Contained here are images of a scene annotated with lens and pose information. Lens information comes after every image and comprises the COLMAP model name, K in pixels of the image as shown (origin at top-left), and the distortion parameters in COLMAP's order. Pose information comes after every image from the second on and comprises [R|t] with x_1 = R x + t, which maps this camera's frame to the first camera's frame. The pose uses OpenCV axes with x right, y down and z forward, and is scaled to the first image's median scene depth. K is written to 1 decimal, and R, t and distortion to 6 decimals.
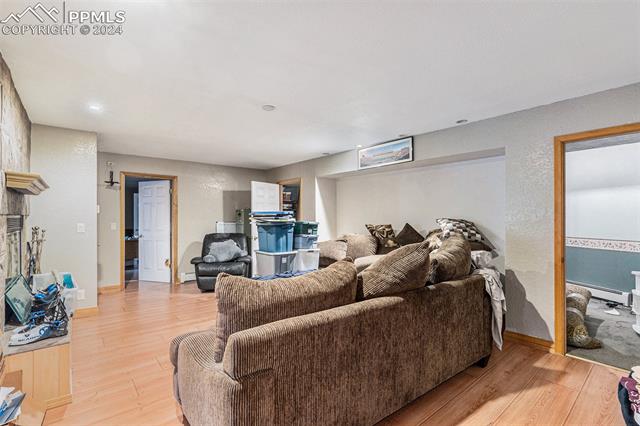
lens RADIAL K [[300.4, 0, 324.0], [0, 300.4, 213.2], [0, 0, 1]] dist [-0.013965, 0.001272]
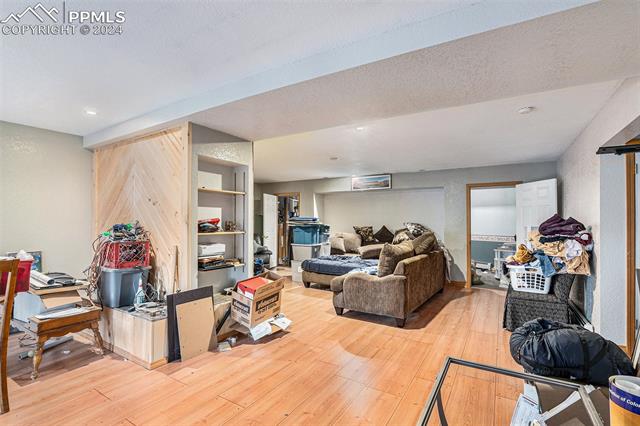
lens RADIAL K [[300.4, 0, 318.4], [0, 300.4, 219.3], [0, 0, 1]] dist [-0.013965, 0.001272]
pose [[0.952024, 0.009229, 0.305884, -0.589066], [-0.011069, 0.999930, 0.004280, -0.004813], [-0.305823, -0.007460, 0.952059, -0.465605]]
